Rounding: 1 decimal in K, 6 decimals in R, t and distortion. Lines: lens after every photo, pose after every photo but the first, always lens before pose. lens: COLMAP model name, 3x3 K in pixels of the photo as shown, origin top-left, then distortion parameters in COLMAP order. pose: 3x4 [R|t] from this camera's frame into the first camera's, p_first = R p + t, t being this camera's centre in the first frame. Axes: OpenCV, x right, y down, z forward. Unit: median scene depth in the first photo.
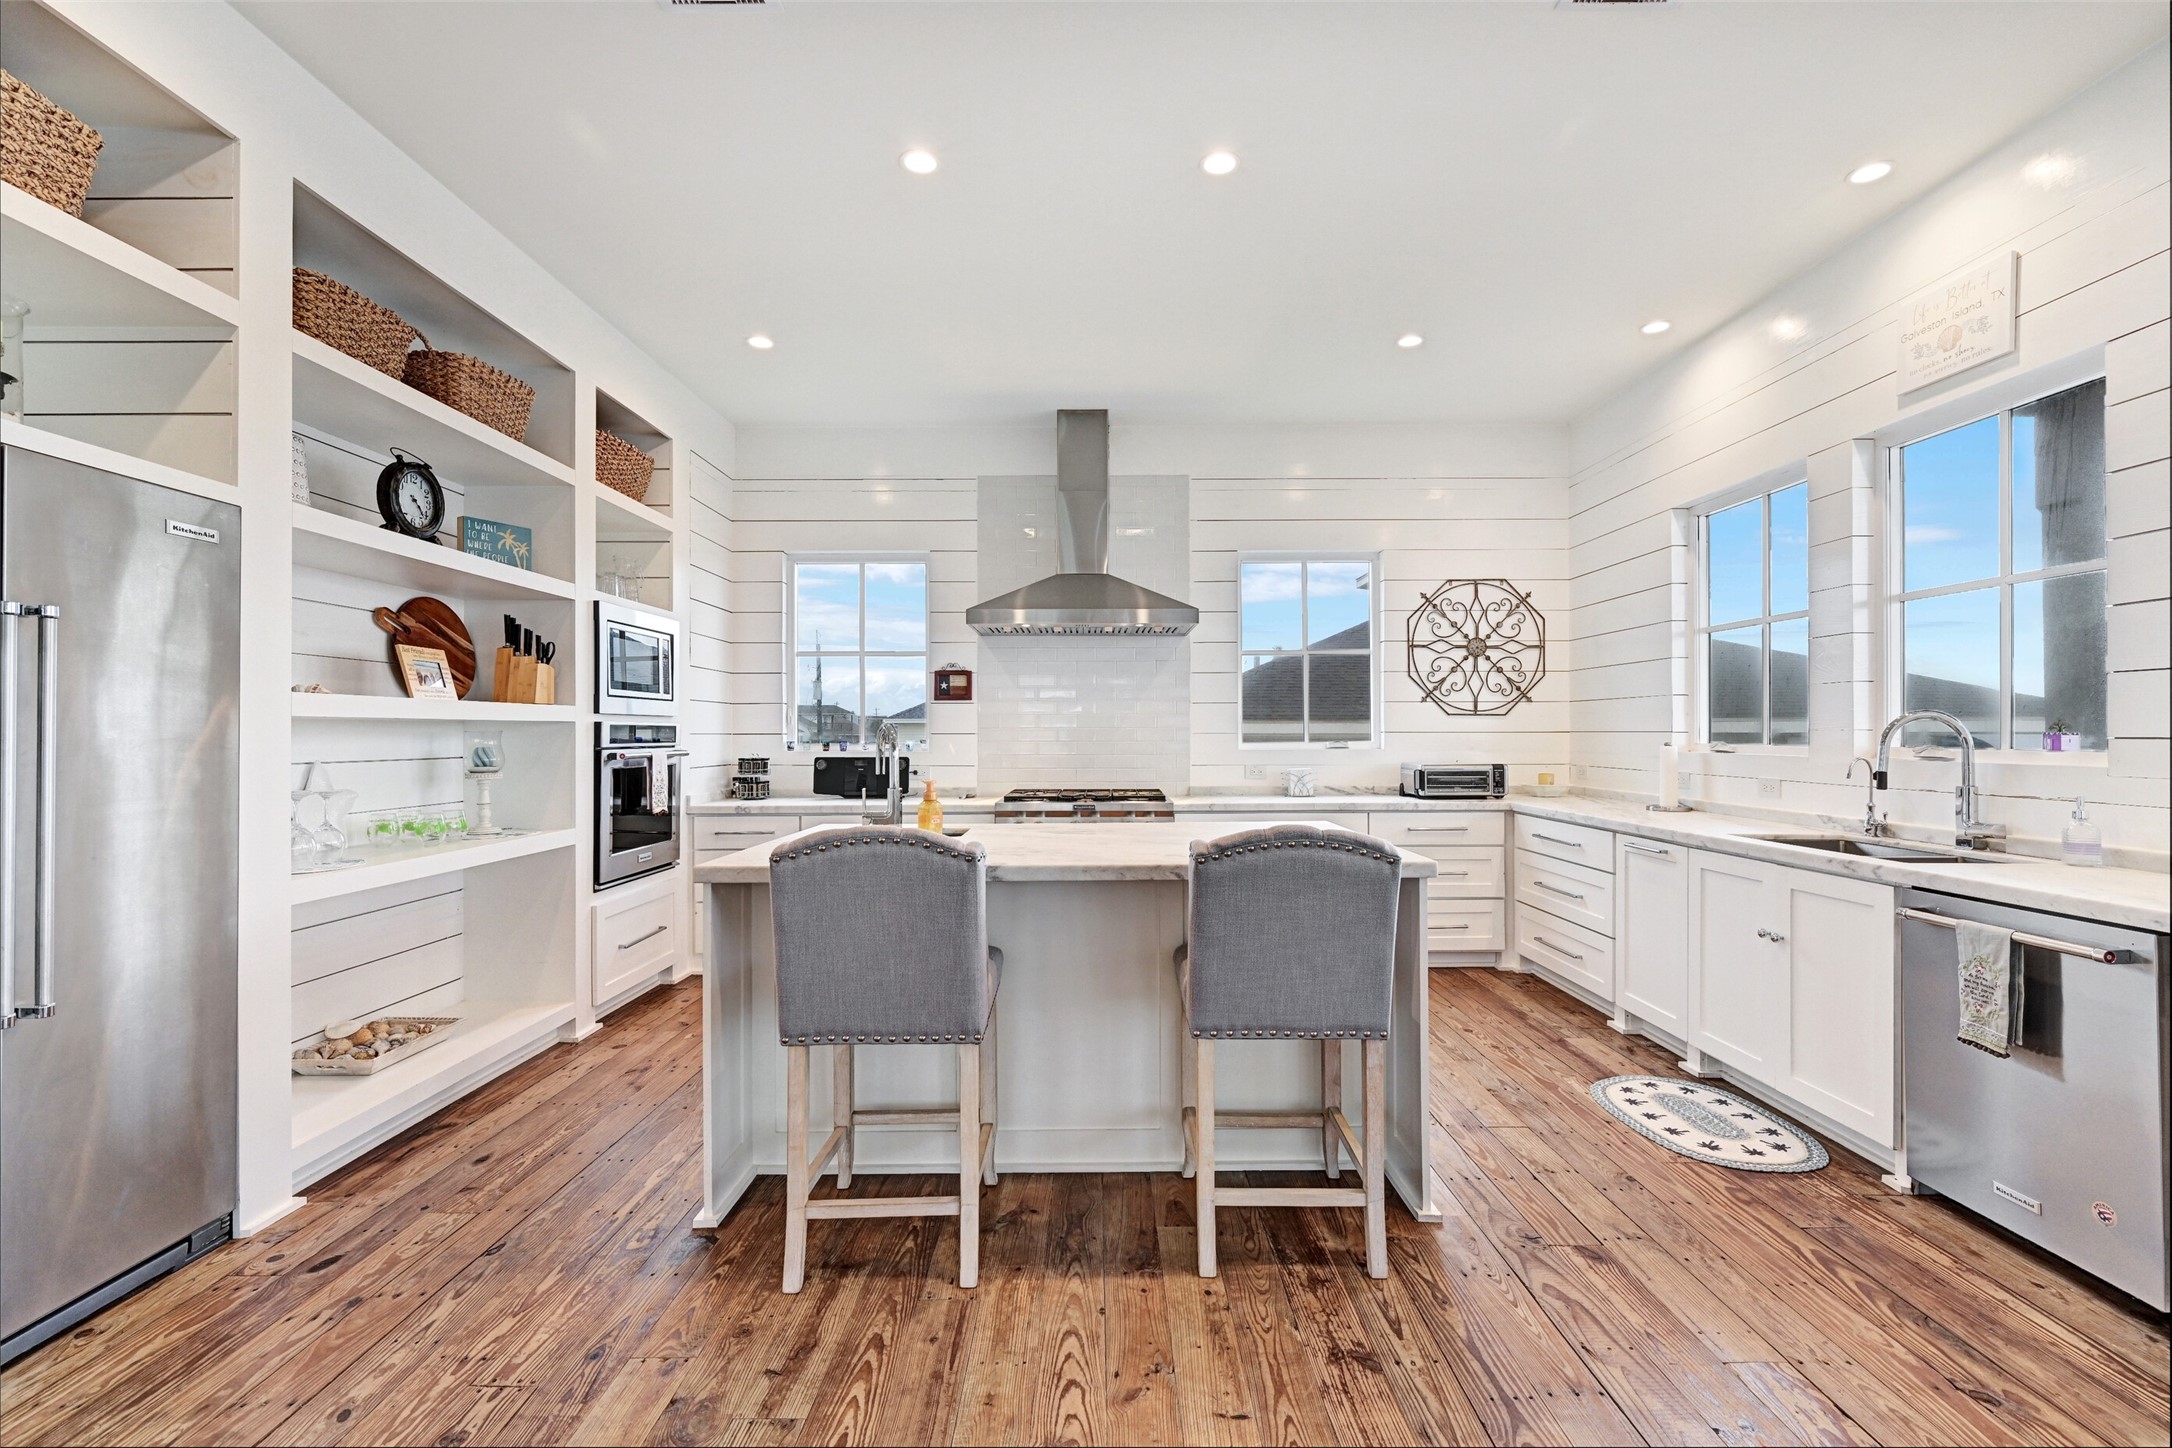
lens RADIAL K [[934.9, 0, 1101.5], [0, 934.9, 727.2], [0, 0, 1]] dist [0.002644, -0.000104]
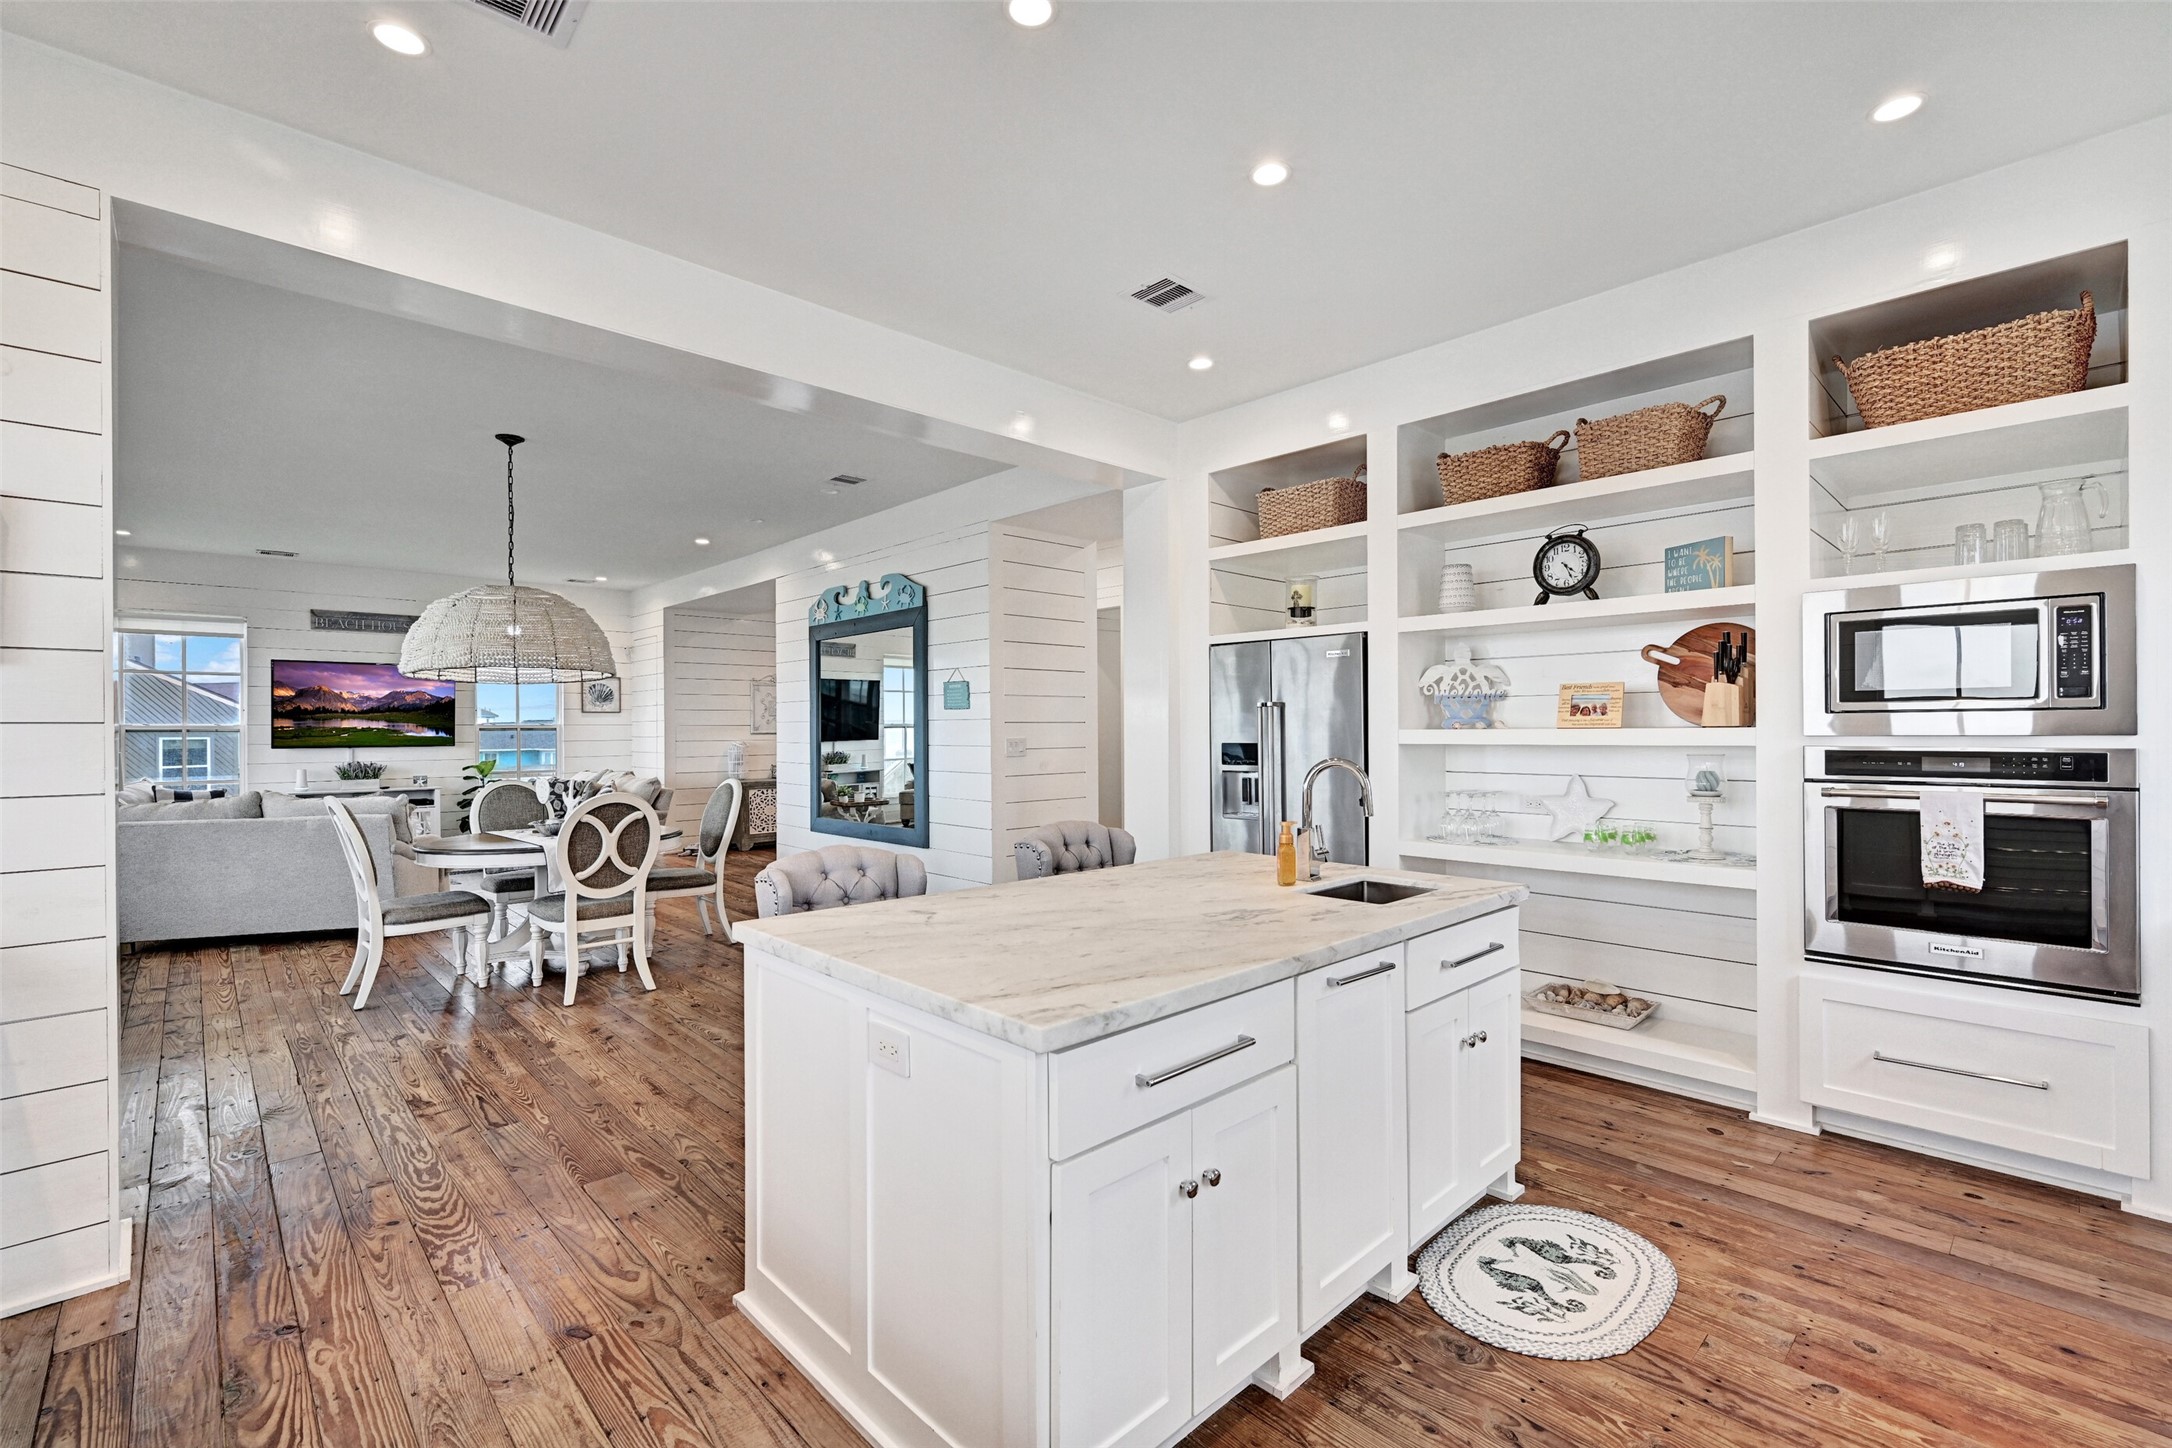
lens RADIAL K [[938.9, 0, 1095.8], [0, 938.9, 729.2], [0, 0, 1]] dist [-0.002737, -0.000137]
pose [[-0.725100, 0.007257, -0.688605, 0.349832], [0.013070, 0.999909, -0.003225, -0.020357], [0.688519, -0.011339, -0.725130, 0.912602]]
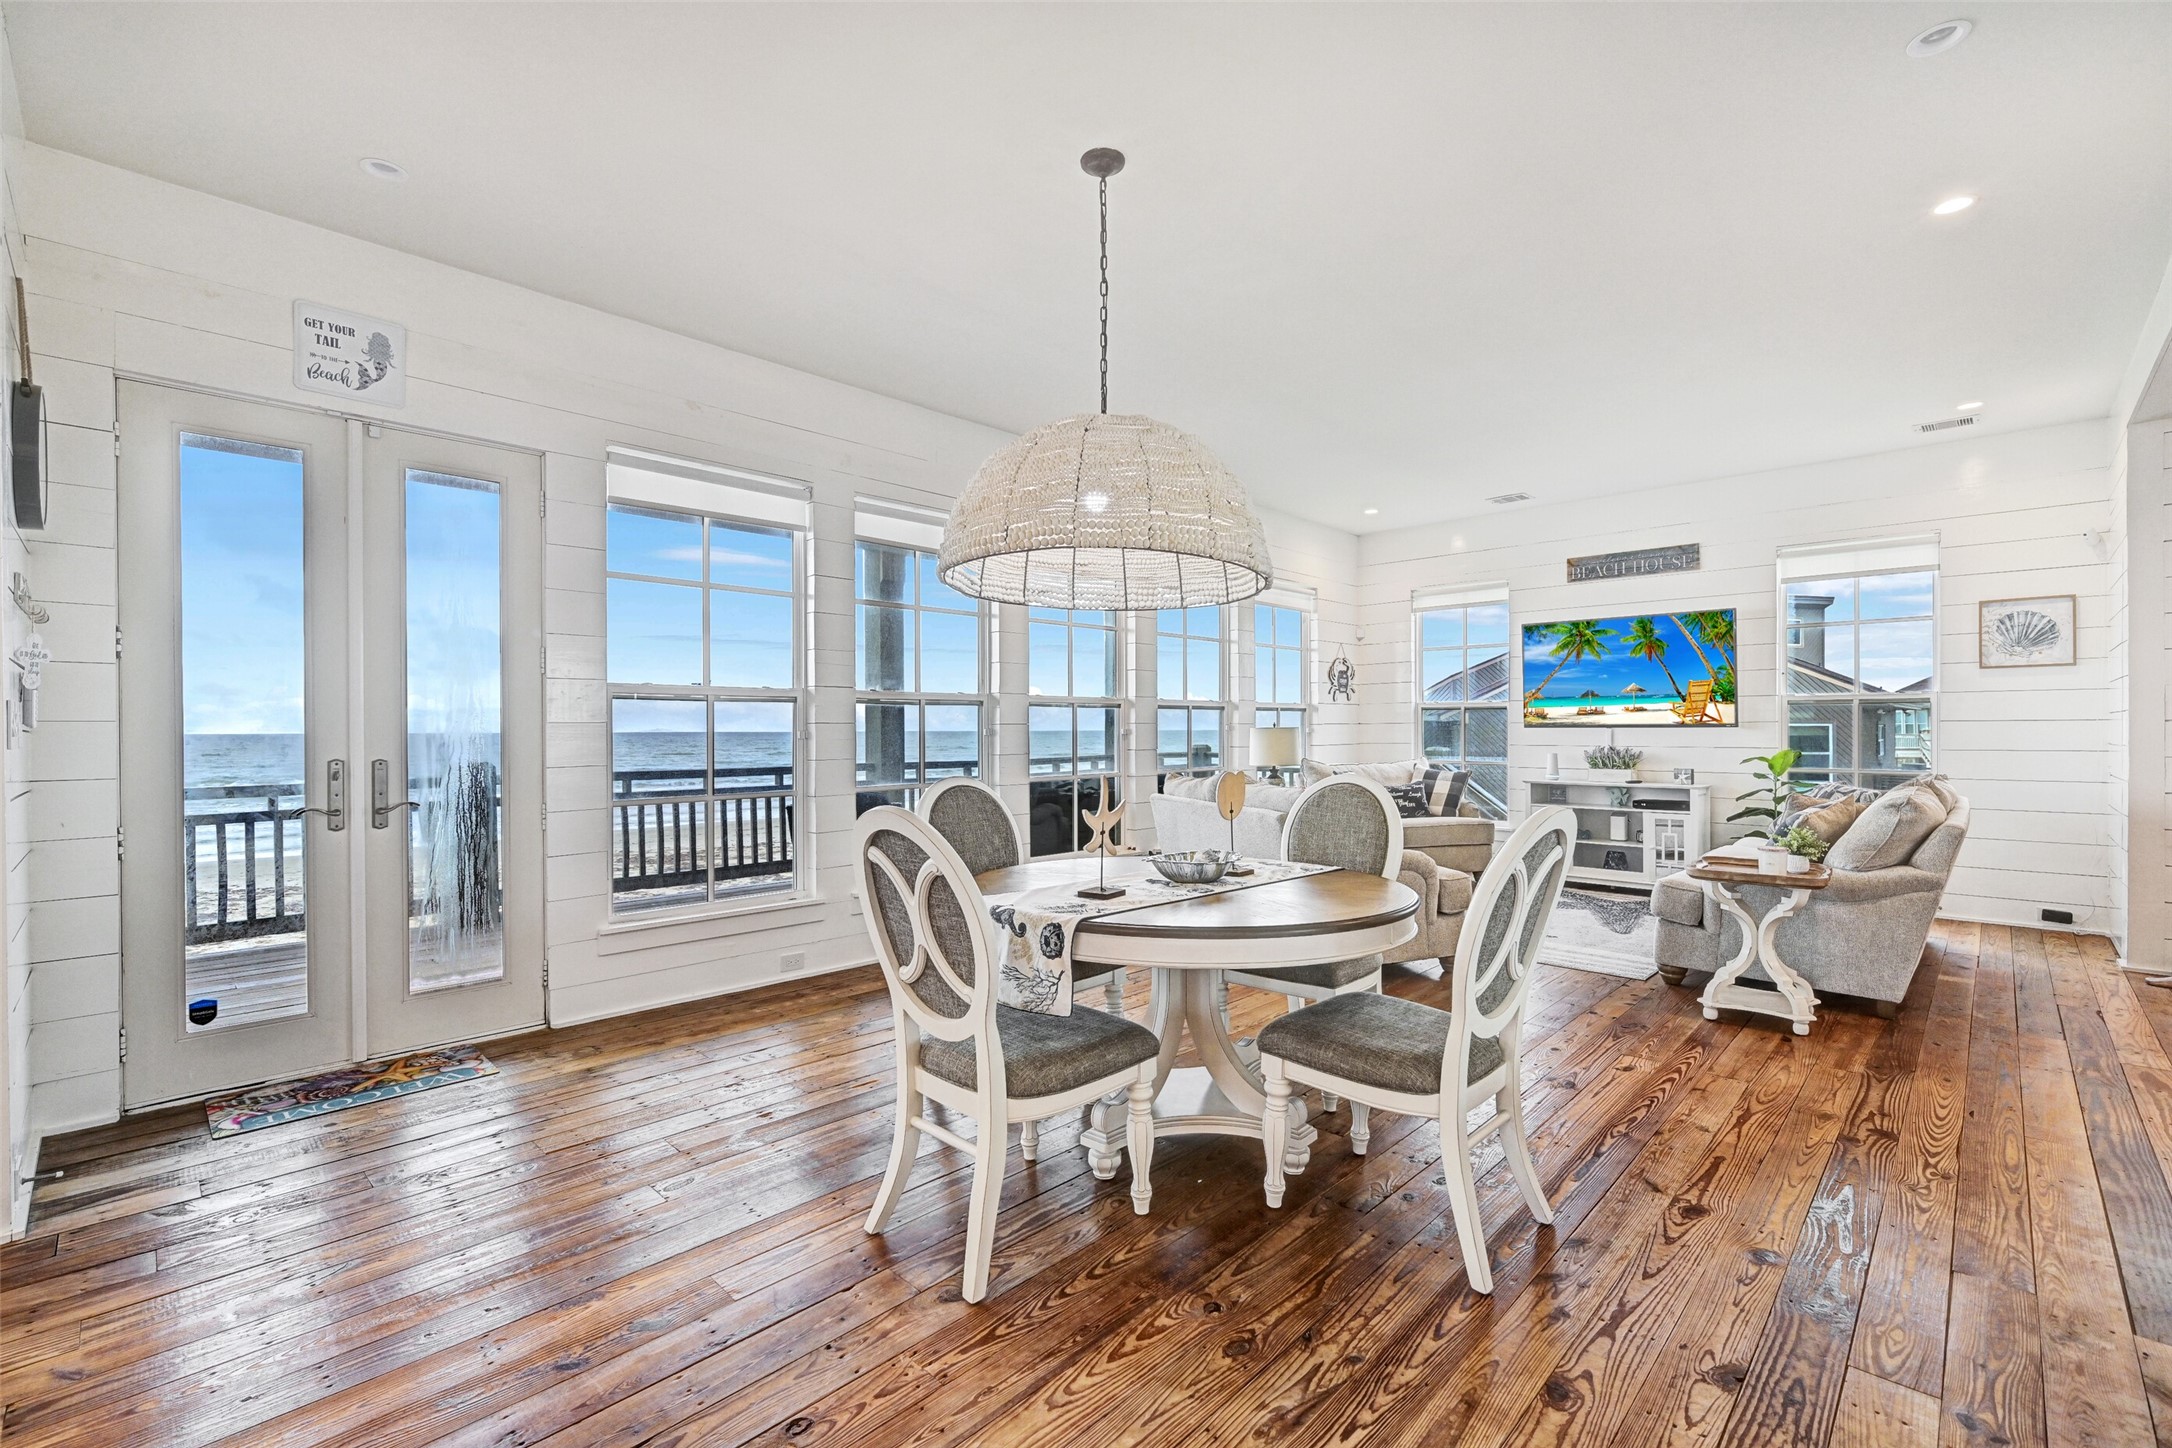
lens RADIAL K [[934.9, 0, 1101.5], [0, 934.9, 727.2], [0, 0, 1]] dist [0.002644, -0.000104]
pose [[-0.718519, 0.006369, 0.695478, -0.311453], [0.000356, 0.999961, -0.008790, 0.002496], [-0.695507, -0.006068, -0.718494, 0.125408]]
